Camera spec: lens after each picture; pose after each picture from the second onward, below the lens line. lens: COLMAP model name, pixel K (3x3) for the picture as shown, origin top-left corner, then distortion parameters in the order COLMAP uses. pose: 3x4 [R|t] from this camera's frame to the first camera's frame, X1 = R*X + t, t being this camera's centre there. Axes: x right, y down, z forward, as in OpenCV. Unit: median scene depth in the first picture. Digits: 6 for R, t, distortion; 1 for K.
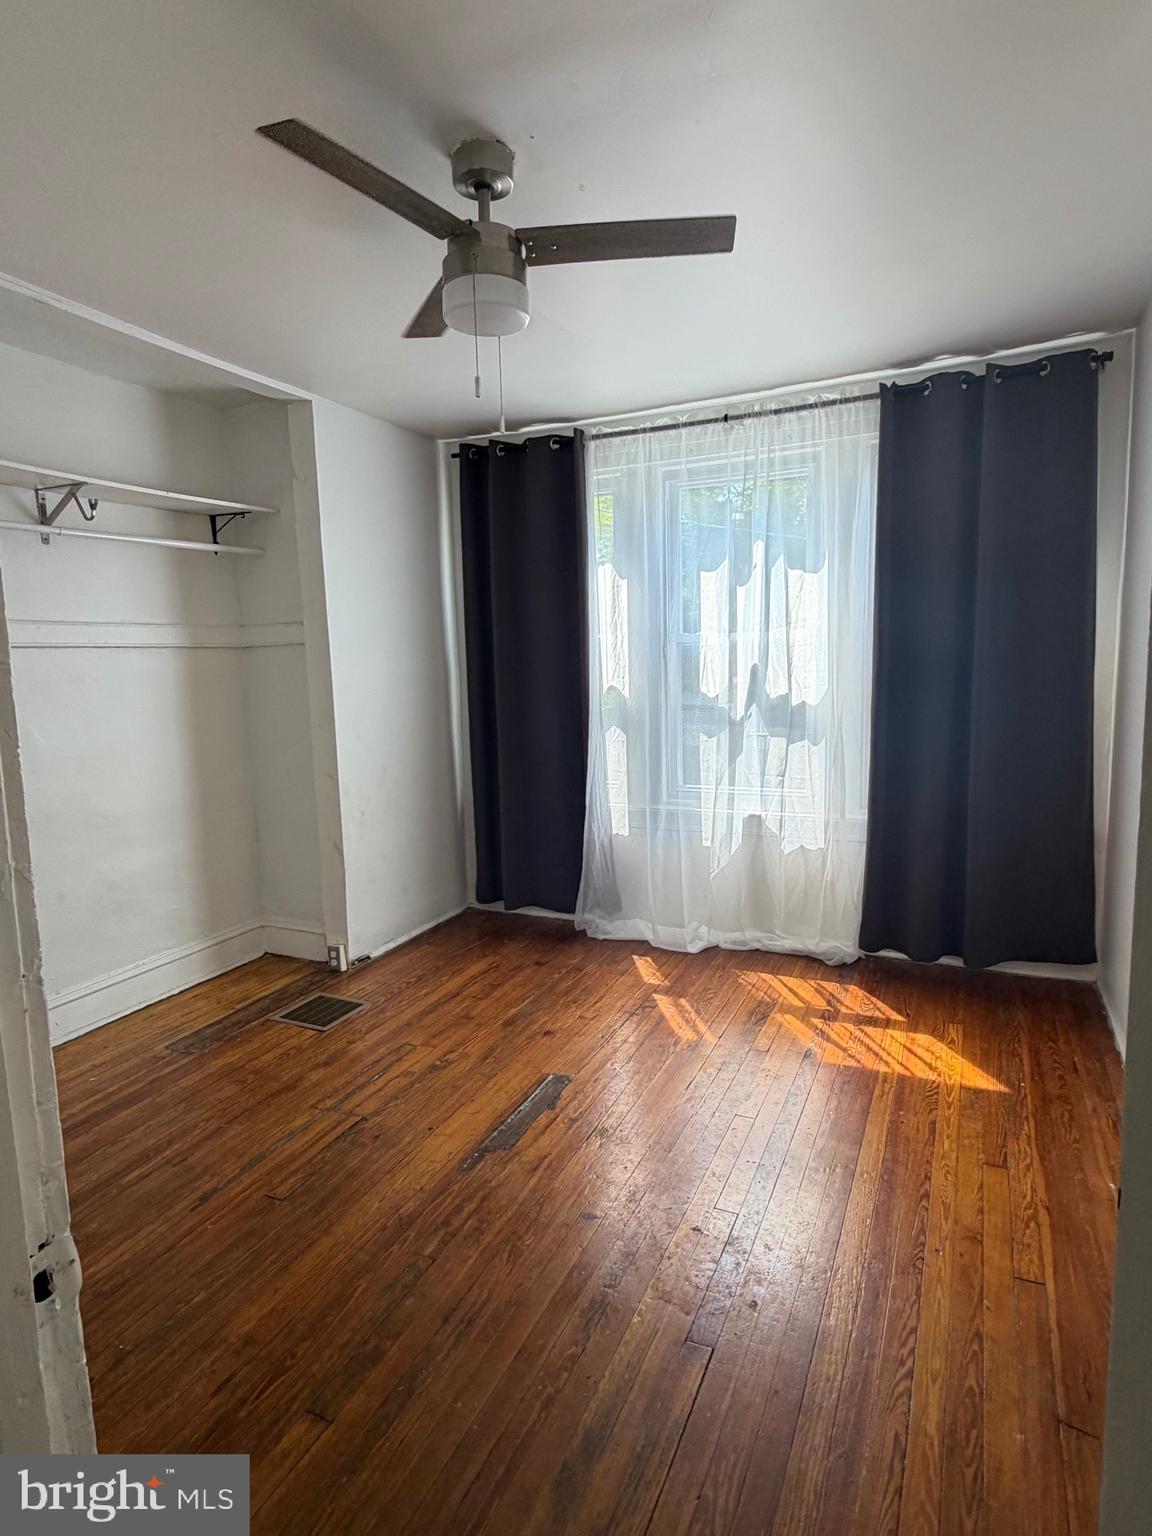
lens RADIAL K [[848.1, 0, 576.0], [0, 848.1, 768.0], [0, 0, 1]] dist [-0.001959, 0.000097]
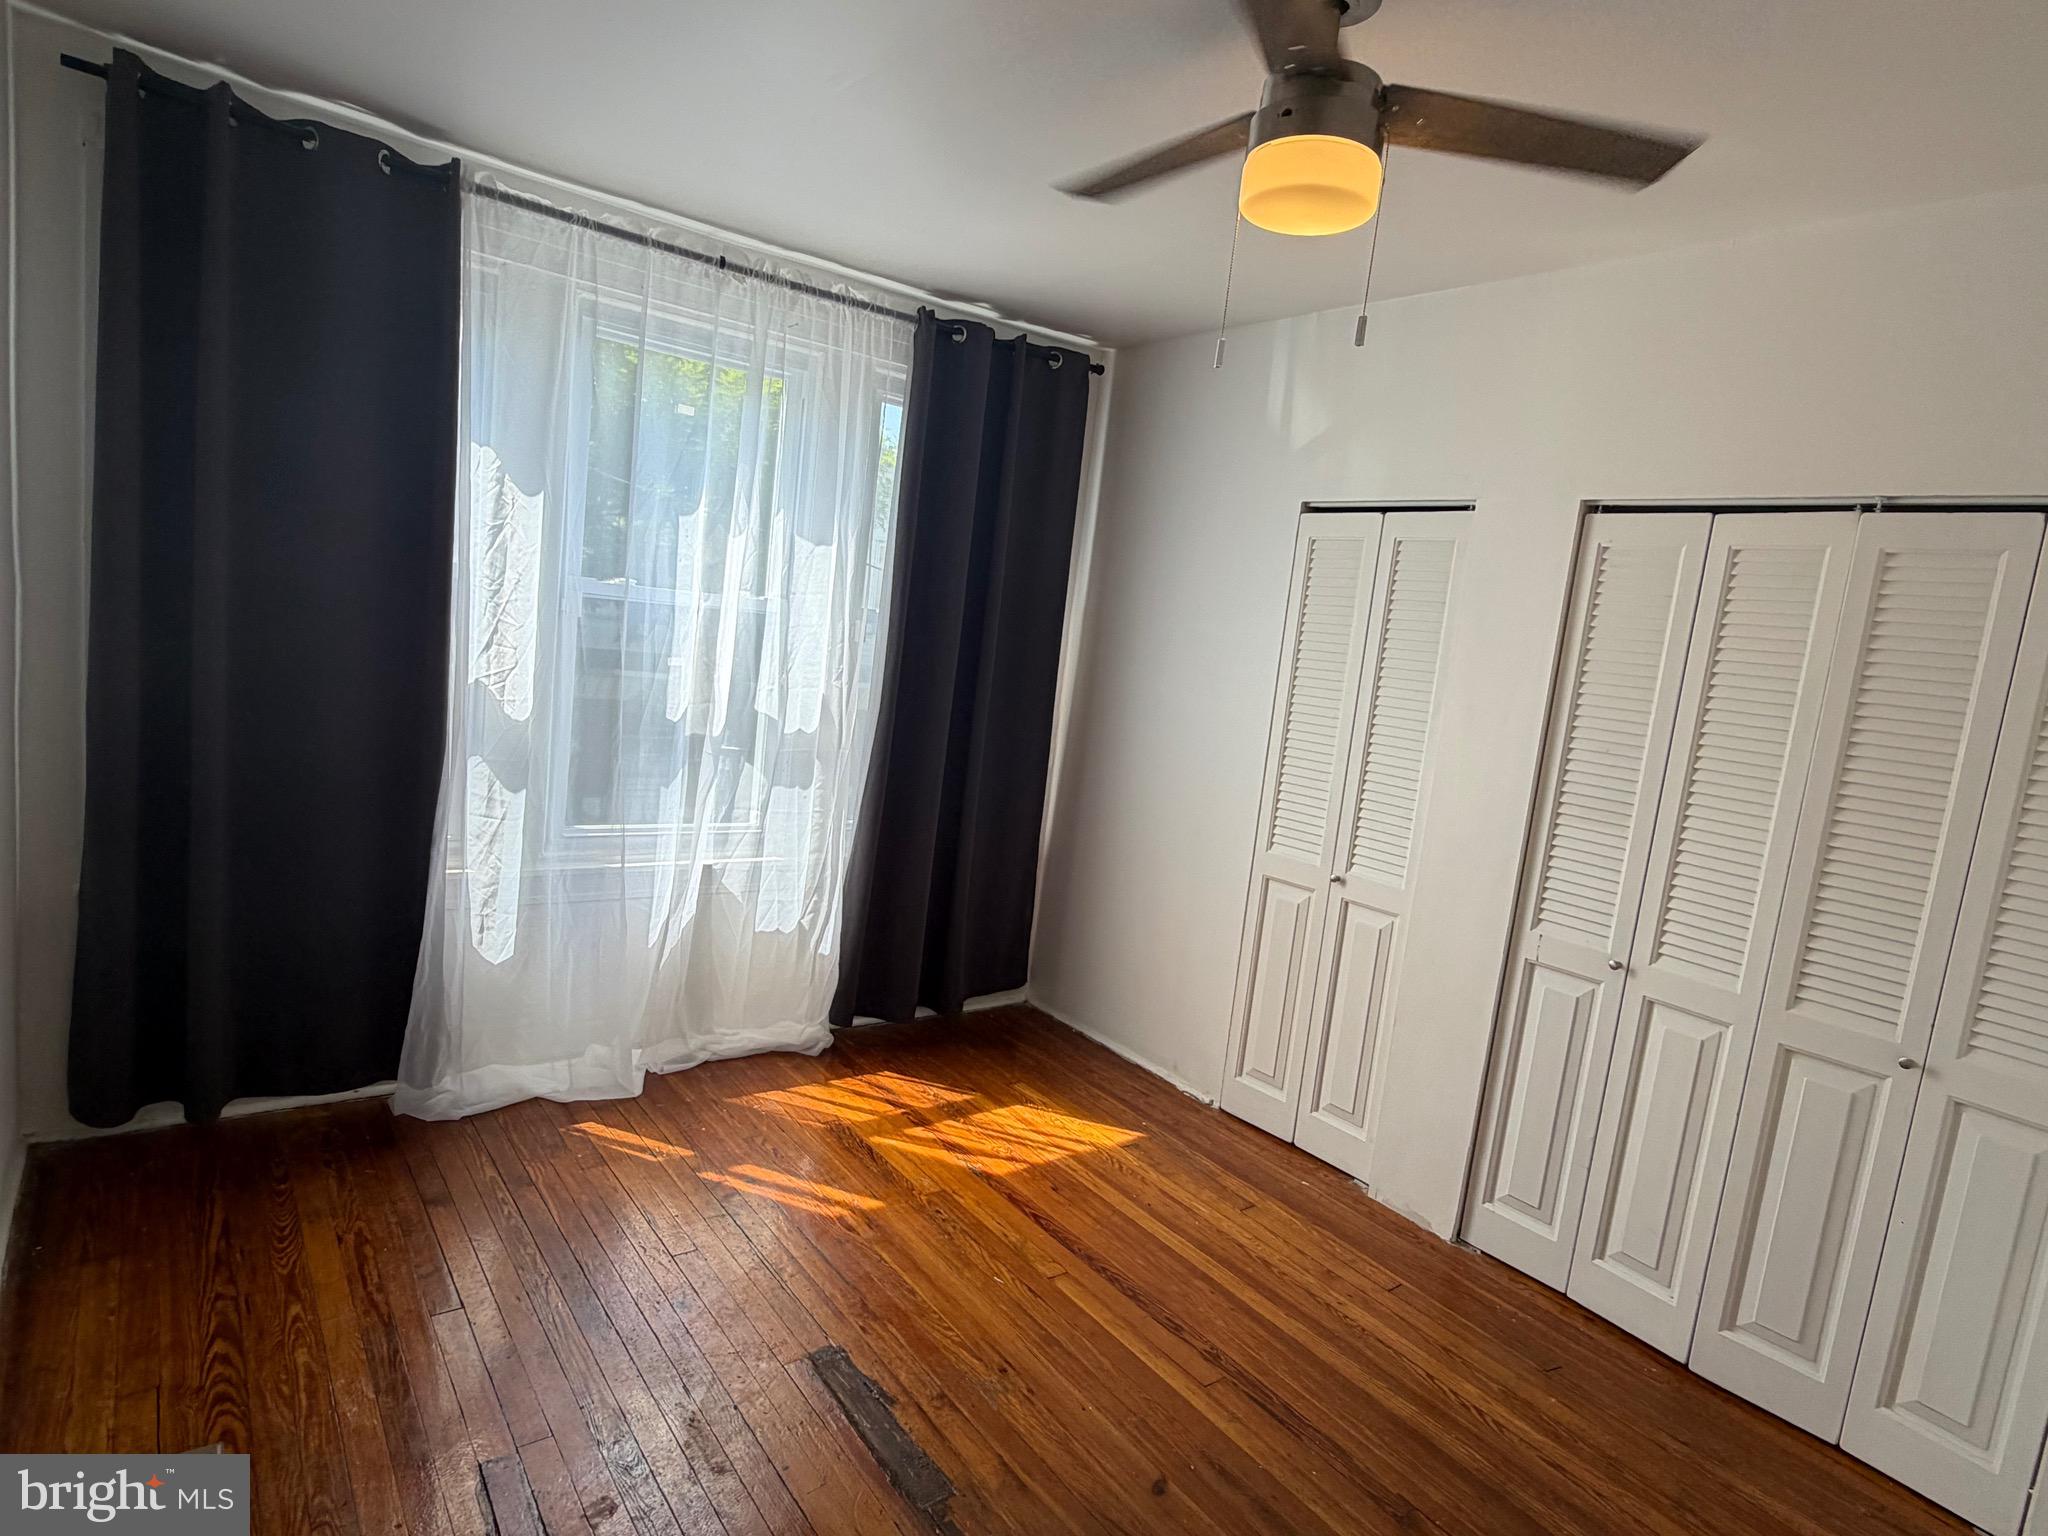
lens RADIAL K [[1122.0, 0, 1024.0], [0, 1122.0, 768.0], [0, 0, 1]] dist [0.000542, 0.000182]
pose [[0.462385, -0.034974, 0.885989, -0.497155], [-0.010837, 0.998924, 0.045088, -0.069908], [-0.886613, -0.030450, 0.461508, 0.395633]]
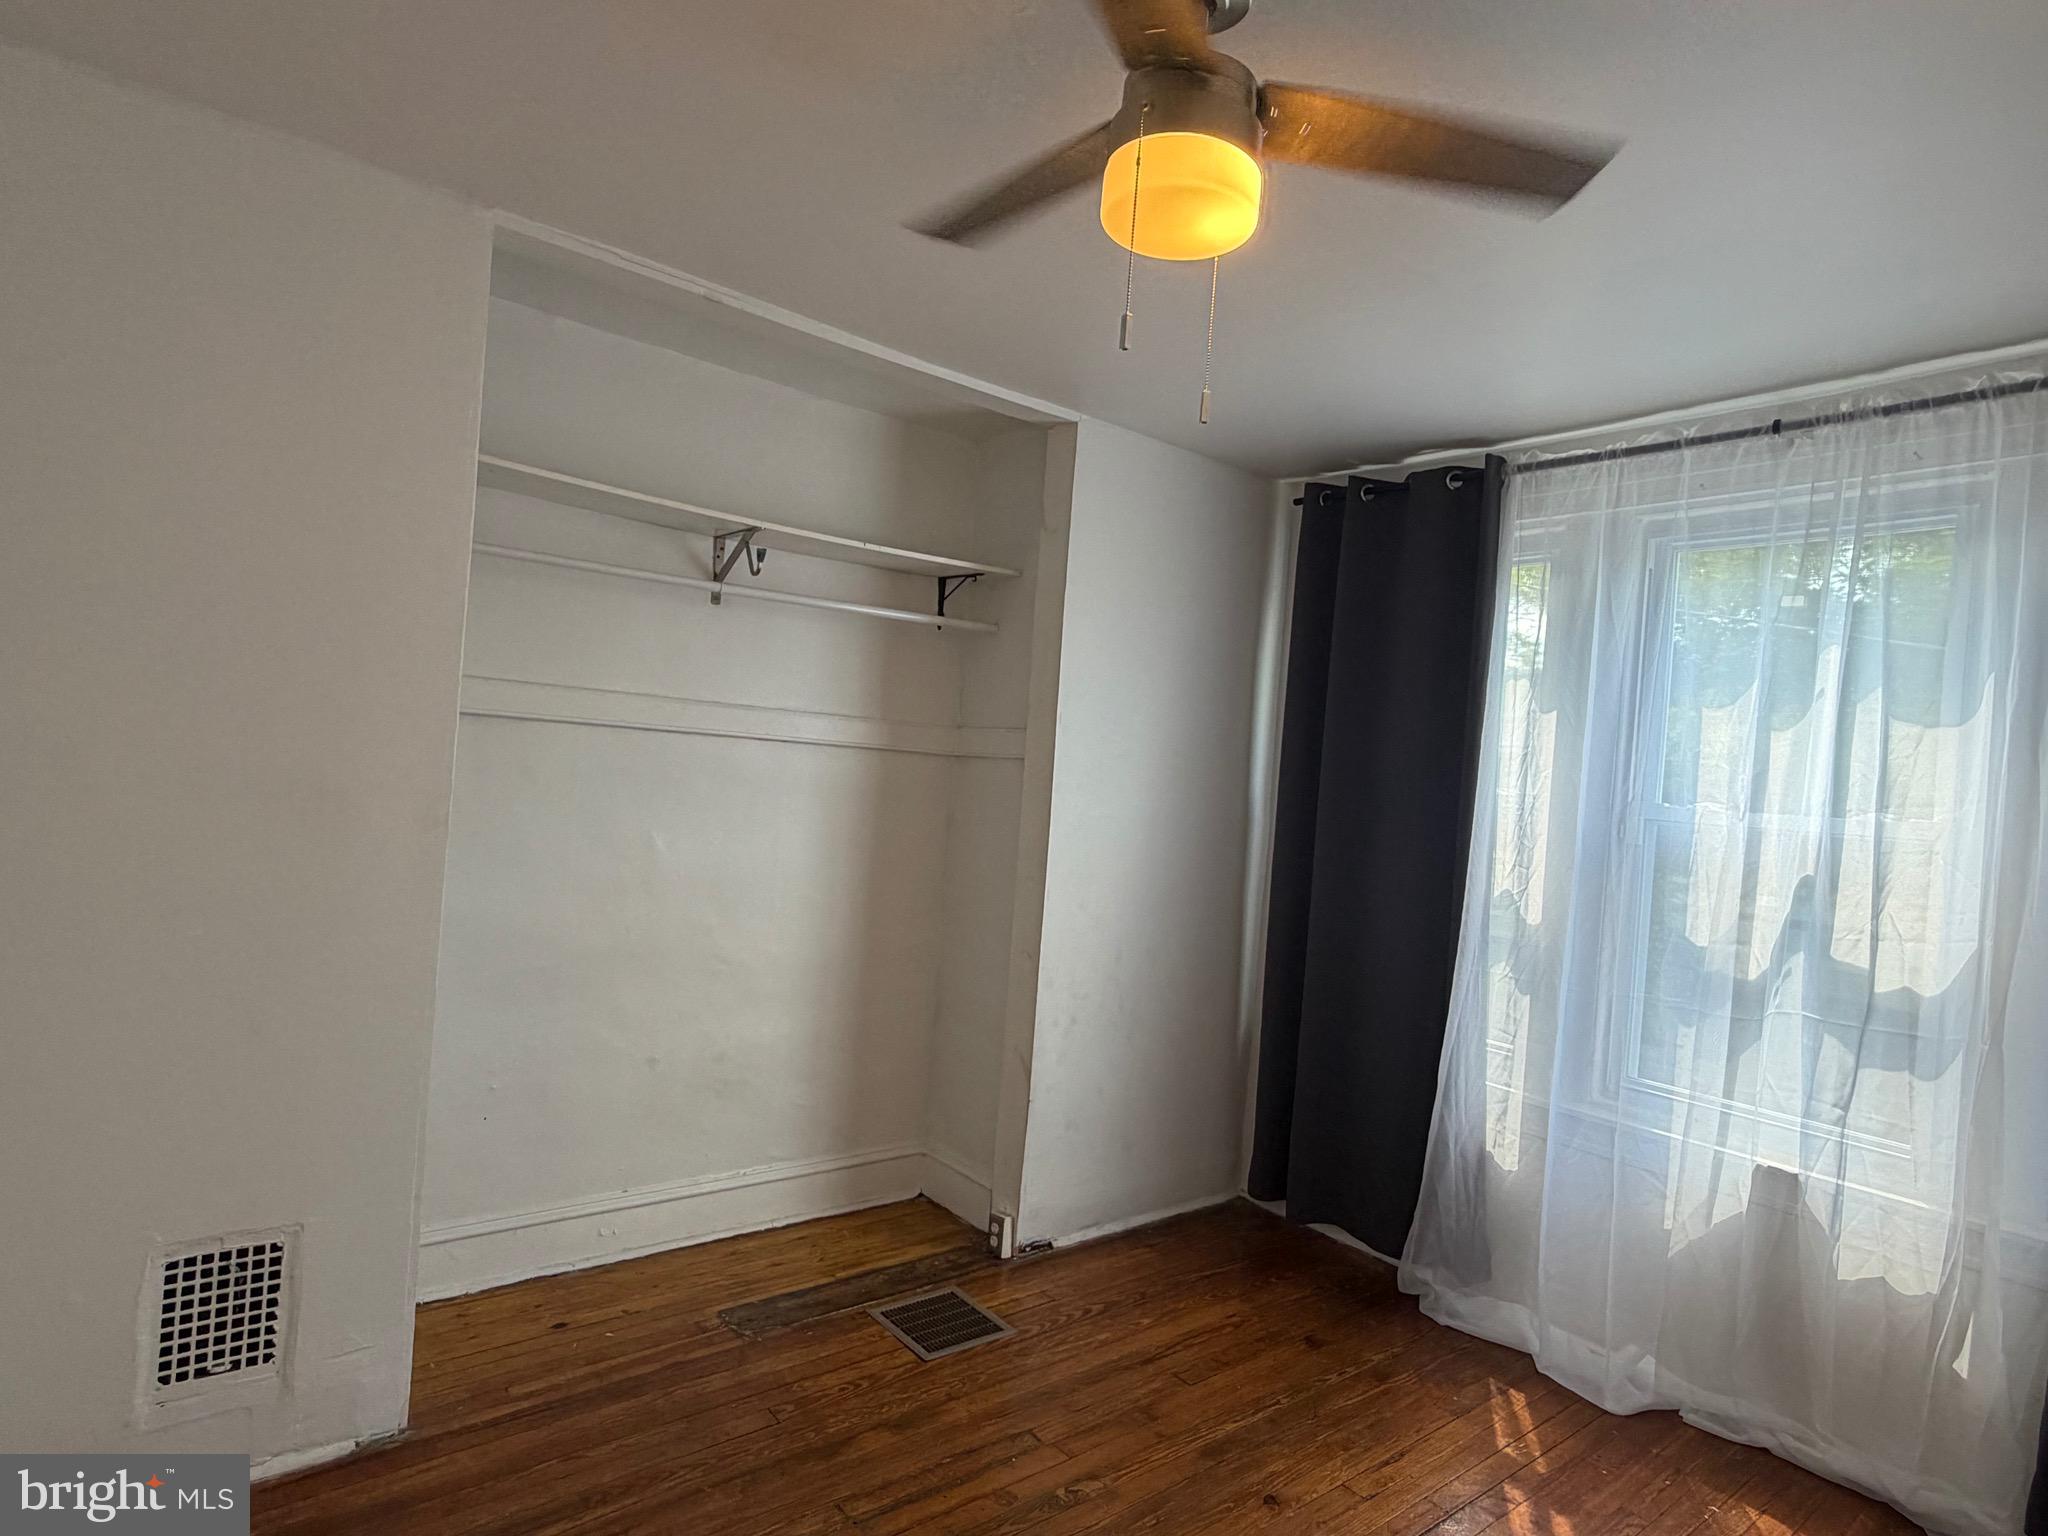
lens RADIAL K [[1130.8, 0, 1014.8], [0, 1130.8, 768.3], [0, 0, 1]] dist [-0.001959, 0.000097]
pose [[0.892375, 0.095713, -0.441028, 0.081424], [-0.157477, 0.981865, -0.105553, -0.040623], [0.422927, 0.163644, 0.891265, 0.176307]]
